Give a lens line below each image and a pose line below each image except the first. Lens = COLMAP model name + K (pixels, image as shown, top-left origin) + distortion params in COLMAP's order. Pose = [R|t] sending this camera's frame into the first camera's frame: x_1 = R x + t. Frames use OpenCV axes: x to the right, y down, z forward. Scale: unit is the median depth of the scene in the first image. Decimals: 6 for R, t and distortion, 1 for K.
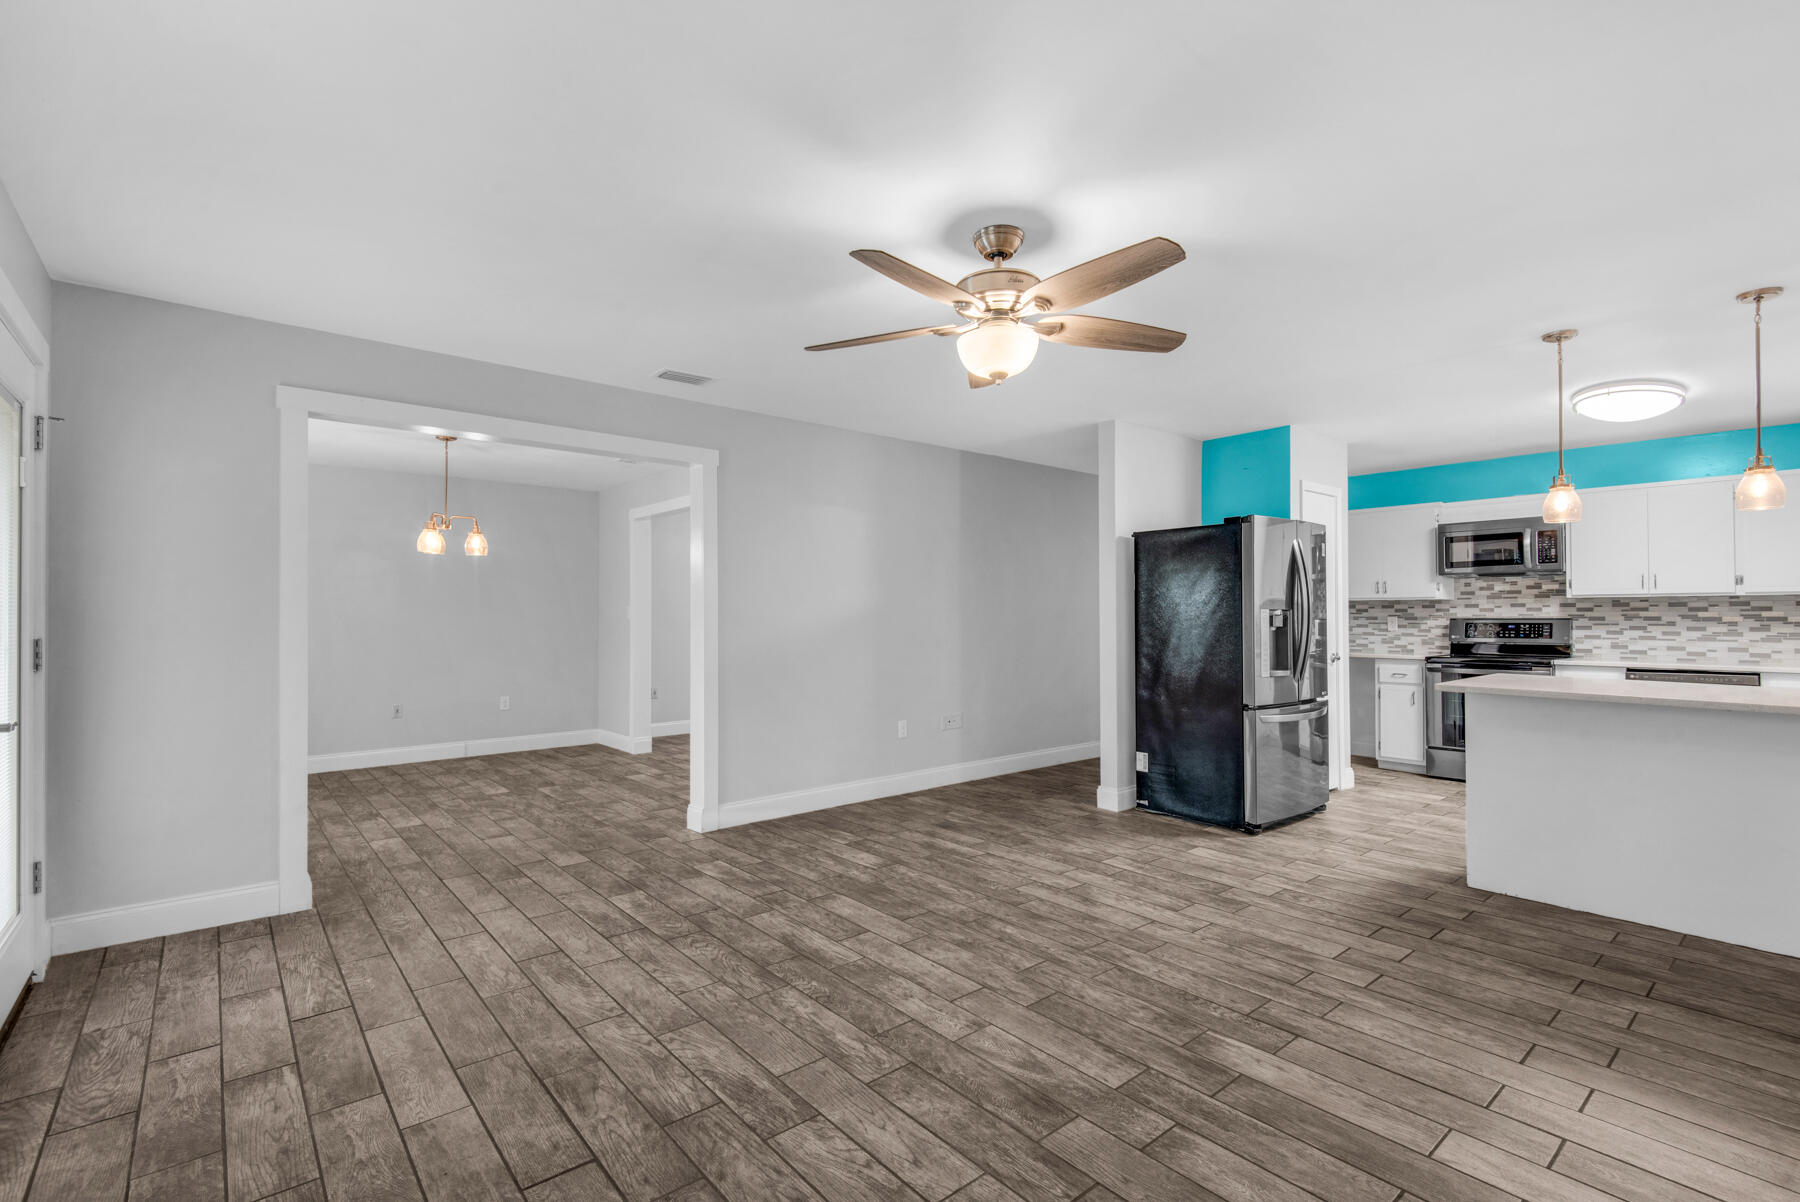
lens RADIAL K [[809.8, 0, 894.5], [0, 809.8, 609.2], [0, 0, 1]] dist [0.018368, -0.012541]
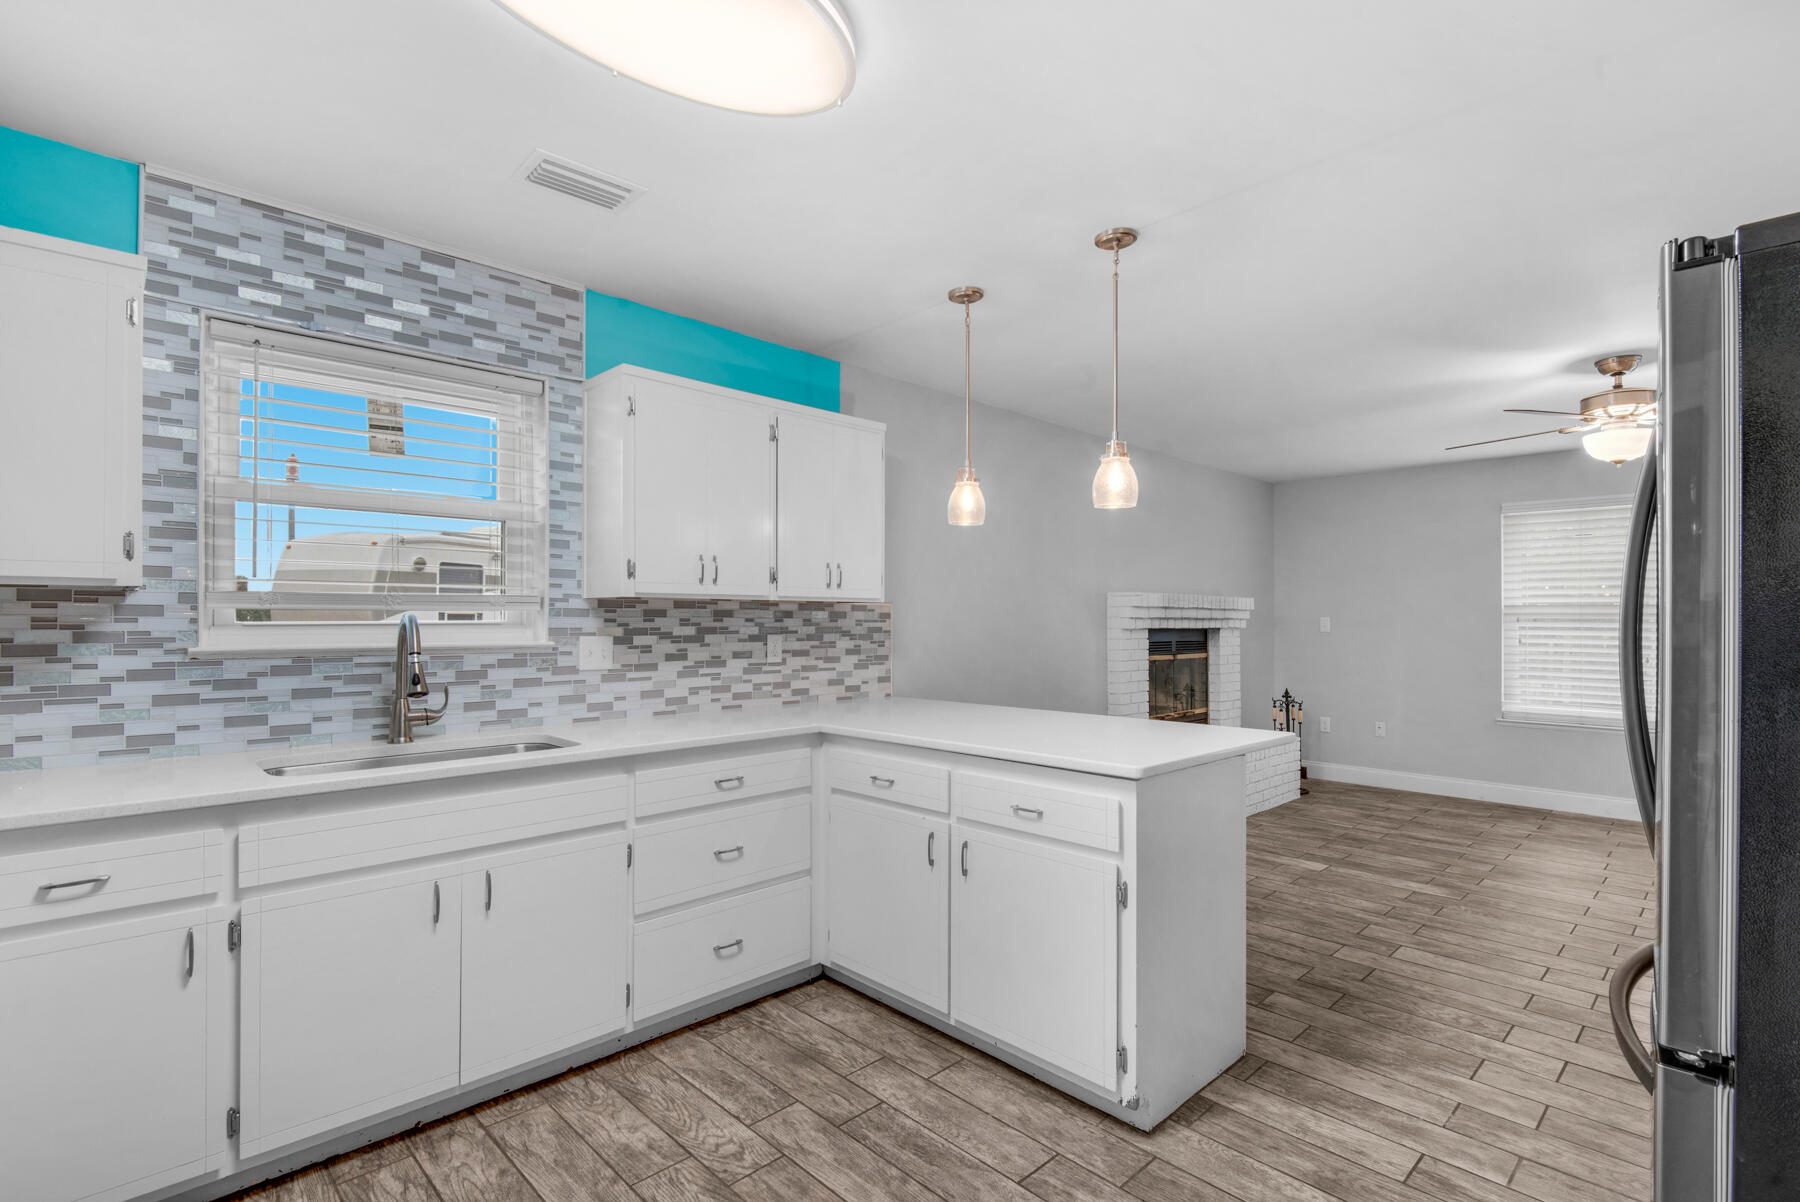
lens RADIAL K [[855.4, 0, 892.2], [0, 855.4, 609.9], [0, 0, 1]] dist [0.023180, -0.021672]
pose [[-0.997460, -0.005607, -0.071002, 0.988862], [-0.004419, 0.999848, -0.016867, -0.004736], [0.071086, -0.016510, -0.997334, 1.598854]]
